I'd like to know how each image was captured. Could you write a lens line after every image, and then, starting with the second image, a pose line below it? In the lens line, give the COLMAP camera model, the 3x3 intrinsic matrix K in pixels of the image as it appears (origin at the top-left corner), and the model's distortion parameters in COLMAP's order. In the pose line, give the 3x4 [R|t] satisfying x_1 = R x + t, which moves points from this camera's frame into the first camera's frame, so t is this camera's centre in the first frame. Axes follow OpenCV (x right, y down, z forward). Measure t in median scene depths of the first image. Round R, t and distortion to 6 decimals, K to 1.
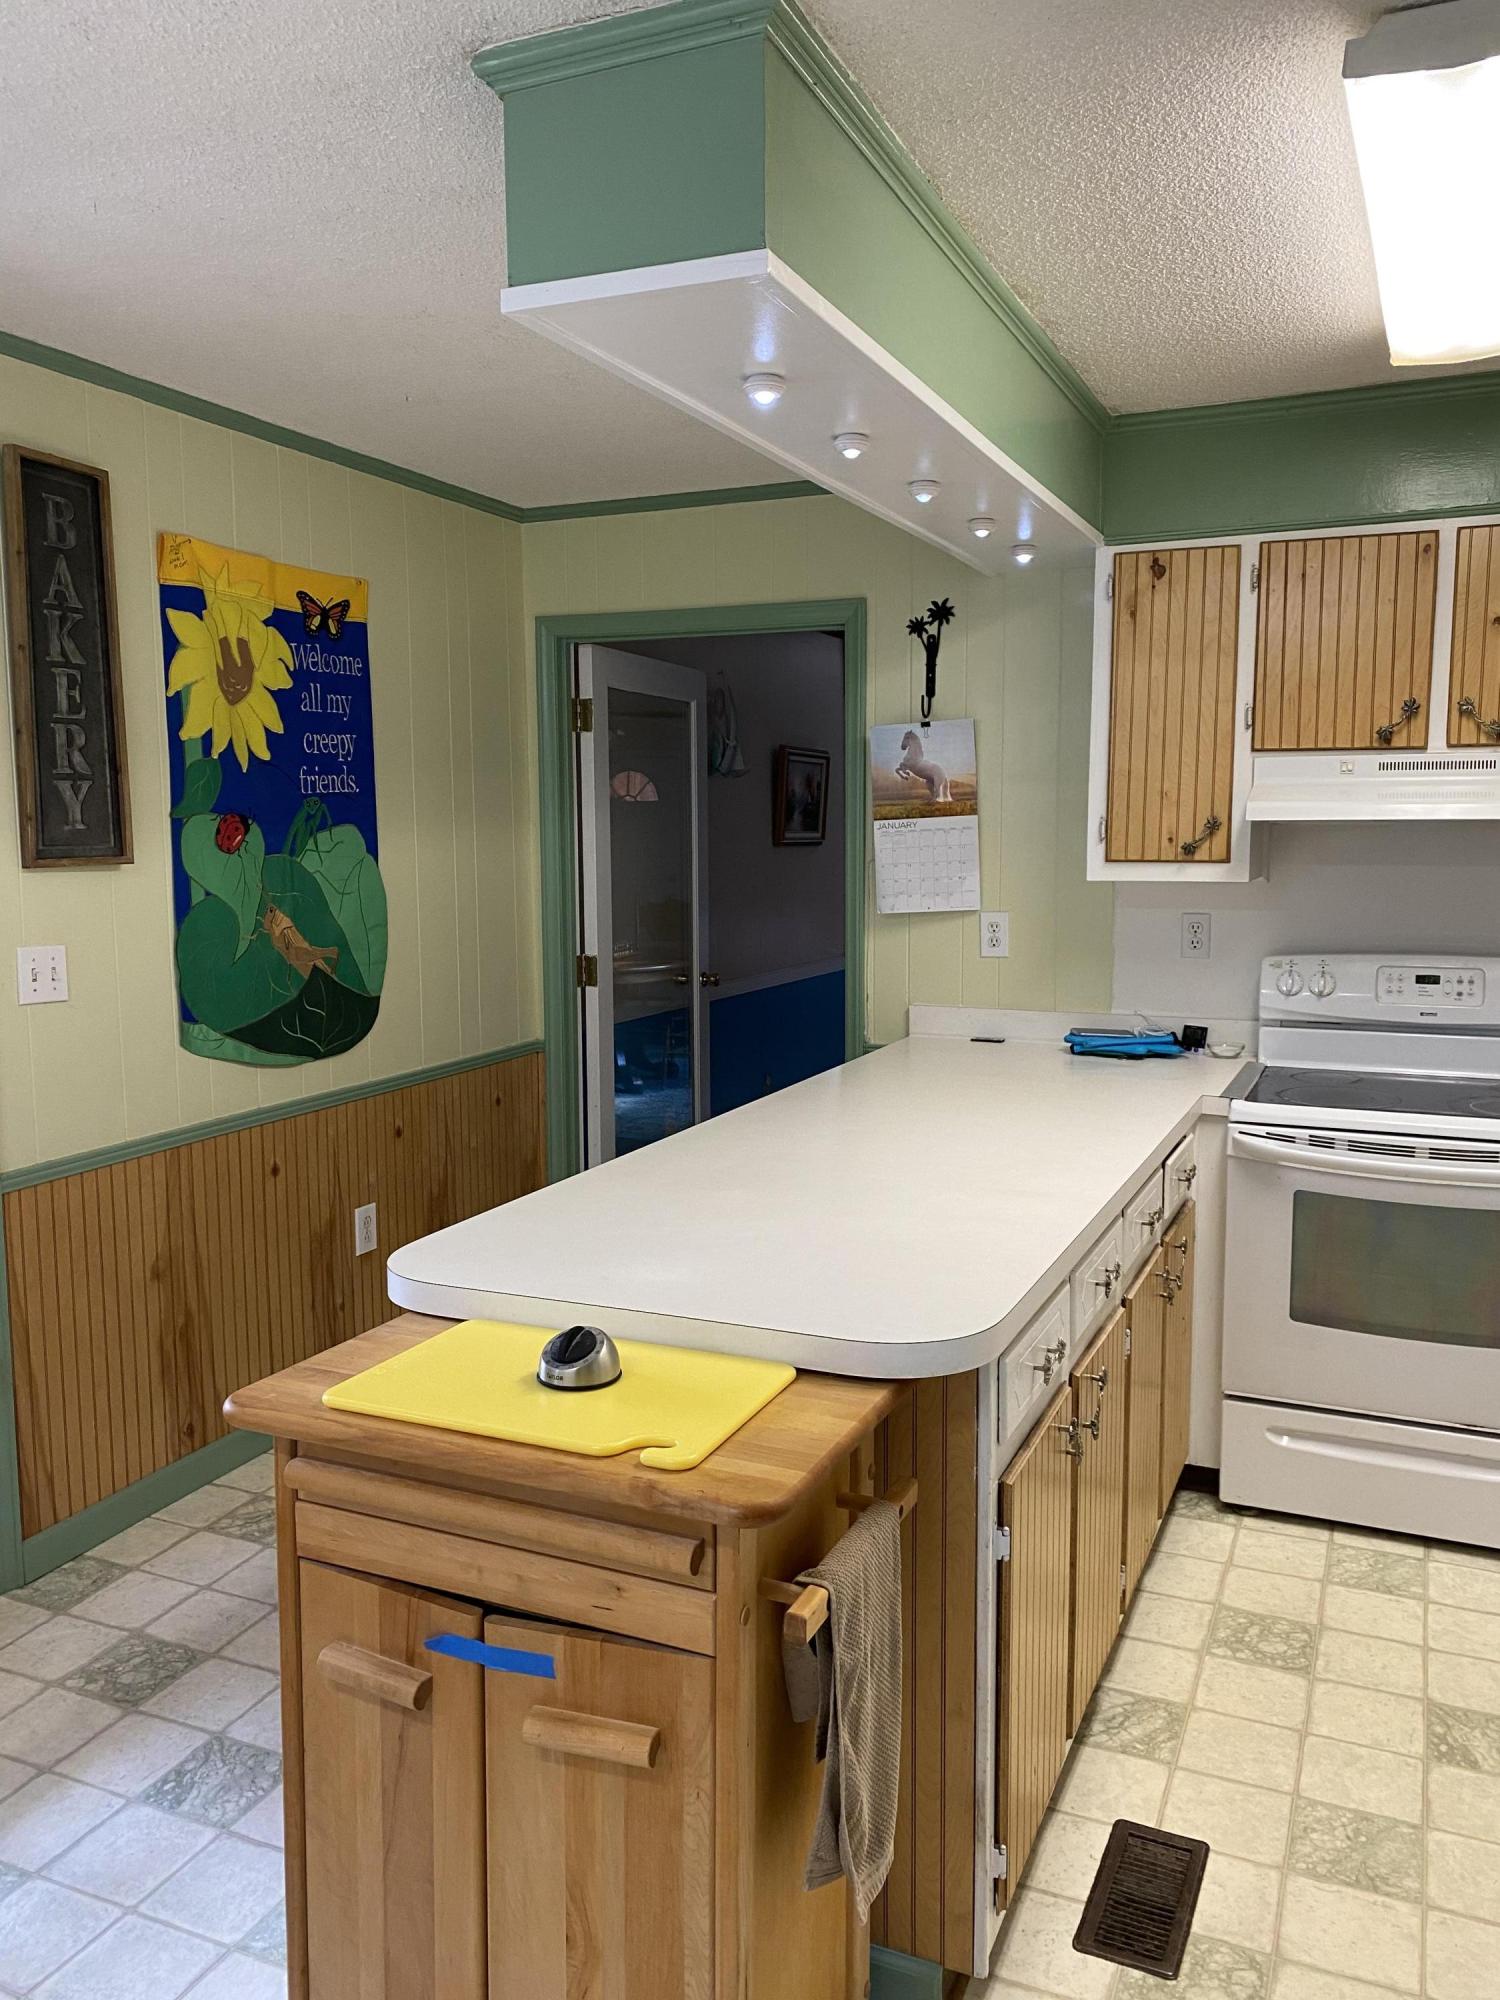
lens RADIAL K [[1528.6, 0, 747.8], [0, 1528.6, 1000.8], [0, 0, 1]] dist [0.033552, -0.039711]
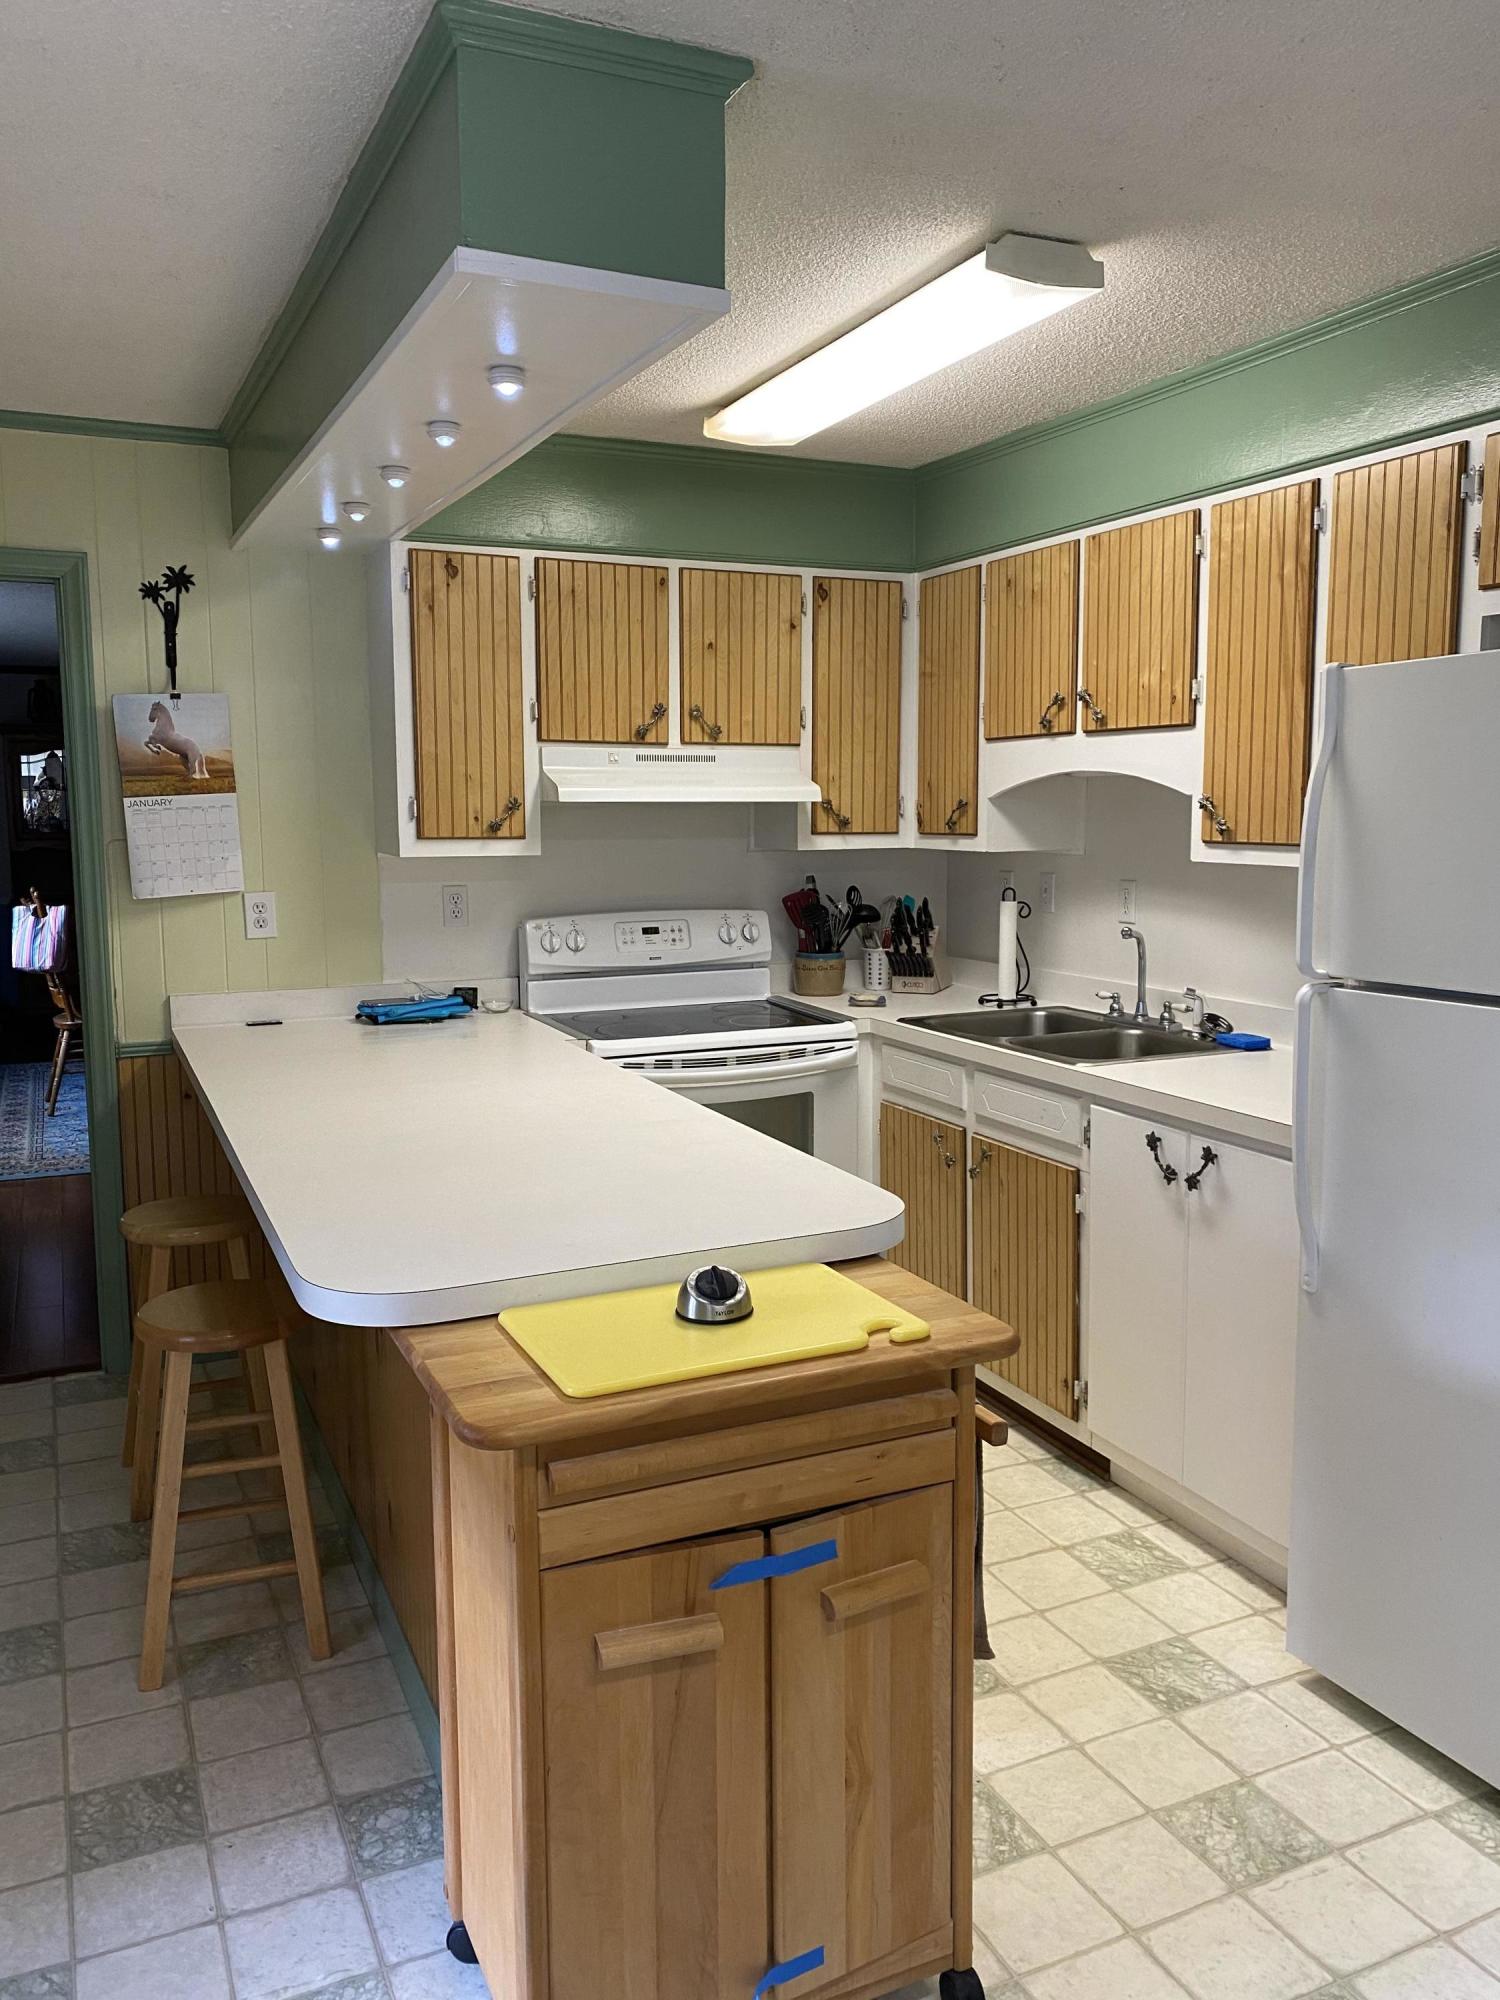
lens RADIAL K [[1528.6, 0, 748.1], [0, 1528.6, 1001.9], [0, 0, 1]] dist [0.033552, -0.039711]
pose [[0.653630, -0.093635, 0.751000, -0.433319], [0.083905, 0.995165, 0.051051, -0.013046], [-0.752149, 0.029645, 0.658326, 0.129507]]
